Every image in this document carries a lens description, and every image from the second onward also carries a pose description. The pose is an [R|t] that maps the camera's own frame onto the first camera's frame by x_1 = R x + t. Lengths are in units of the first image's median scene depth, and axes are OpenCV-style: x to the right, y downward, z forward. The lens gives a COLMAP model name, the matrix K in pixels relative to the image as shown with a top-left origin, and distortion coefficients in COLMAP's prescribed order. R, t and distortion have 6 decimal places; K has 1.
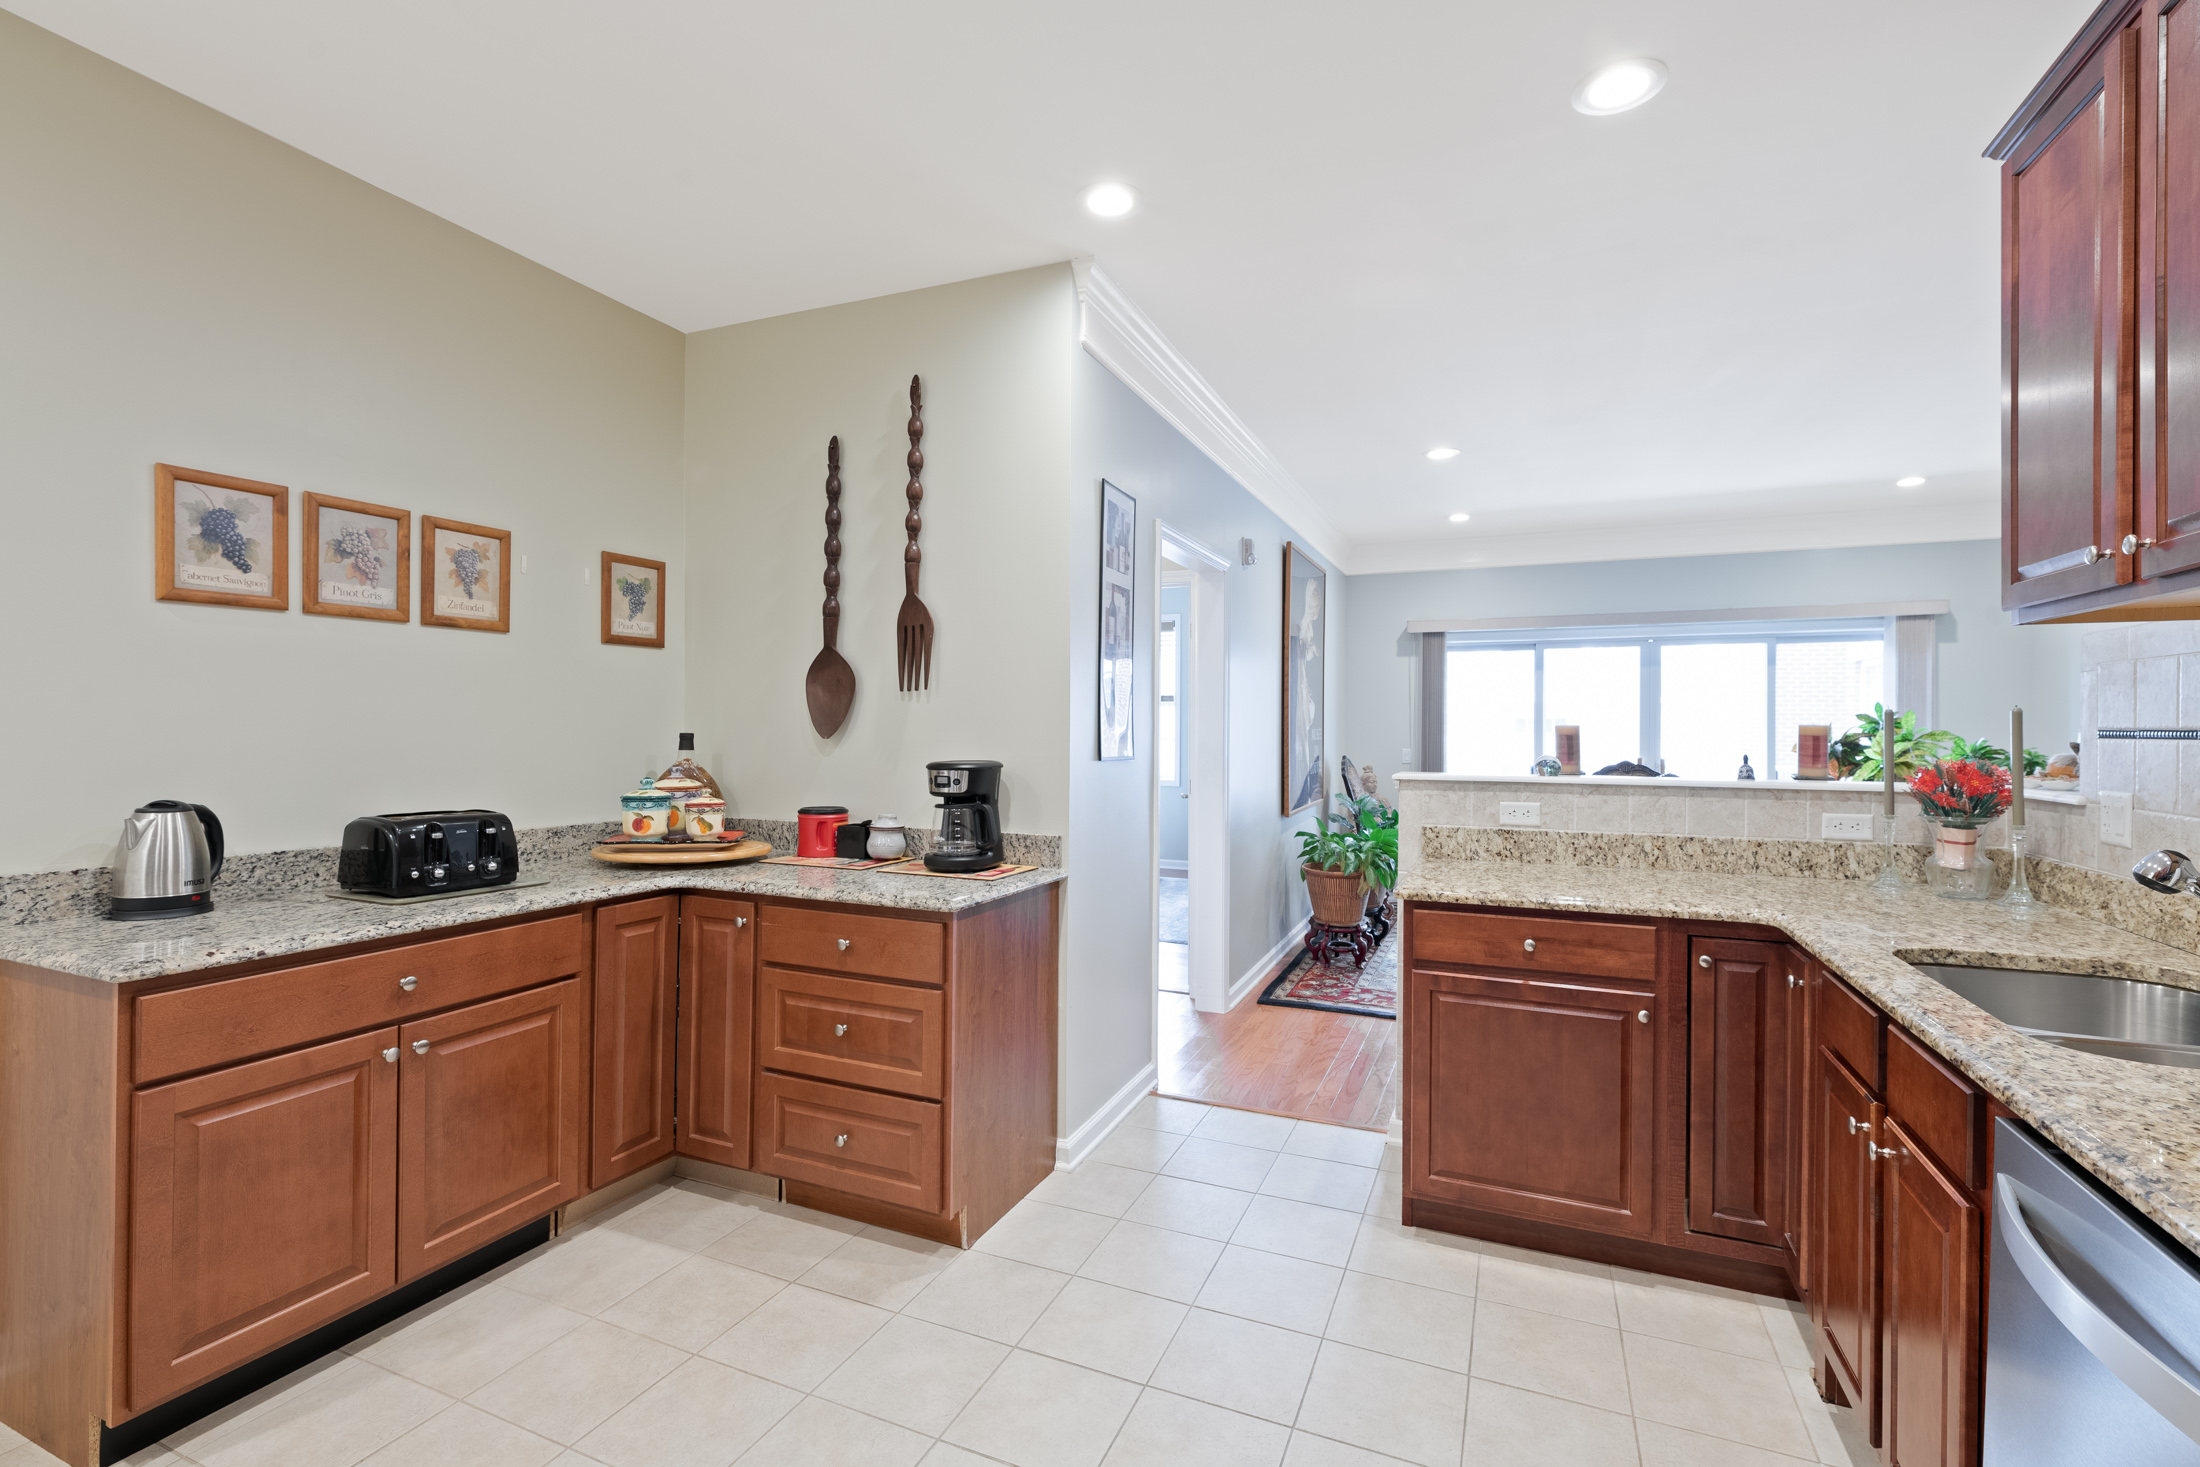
lens RADIAL K [[998.4, 0, 1099.1], [0, 998.4, 739.0], [0, 0, 1]] dist [0.001910, 0.000216]
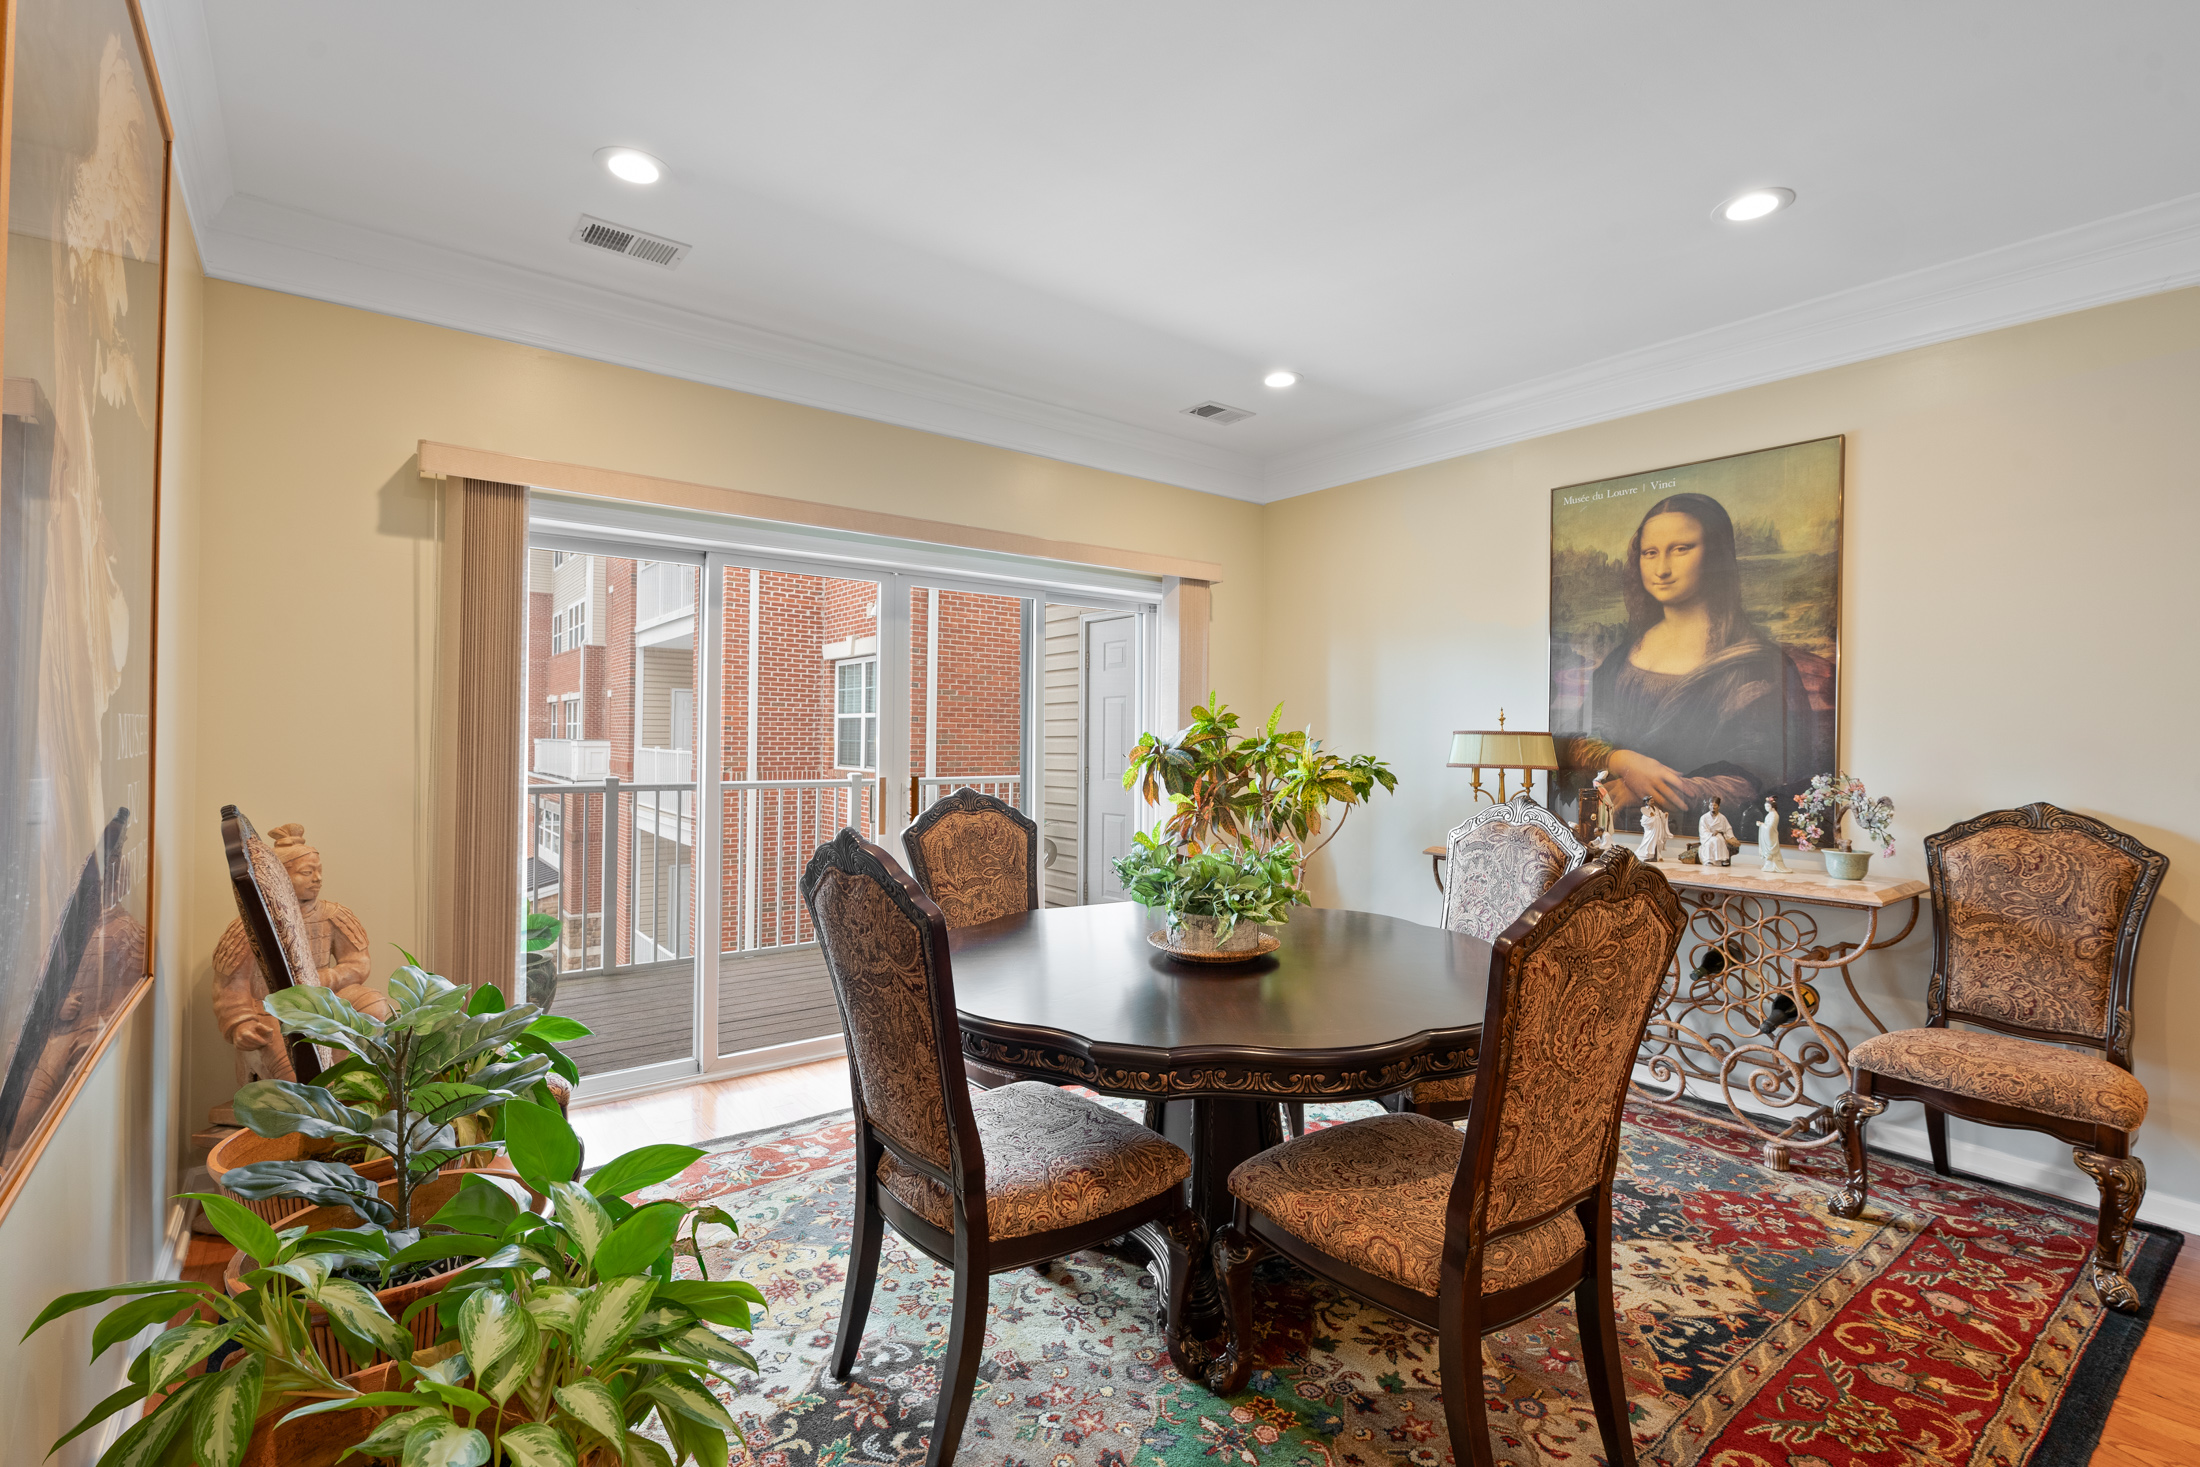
lens RADIAL K [[998.4, 0, 1098.9], [0, 998.4, 736.8], [0, 0, 1]] dist [0.001910, 0.000216]
pose [[0.492440, -0.004645, 0.870334, 0.104445], [-0.001702, 0.999979, 0.006300, -0.007858], [-0.870345, -0.004584, 0.492421, 0.591431]]
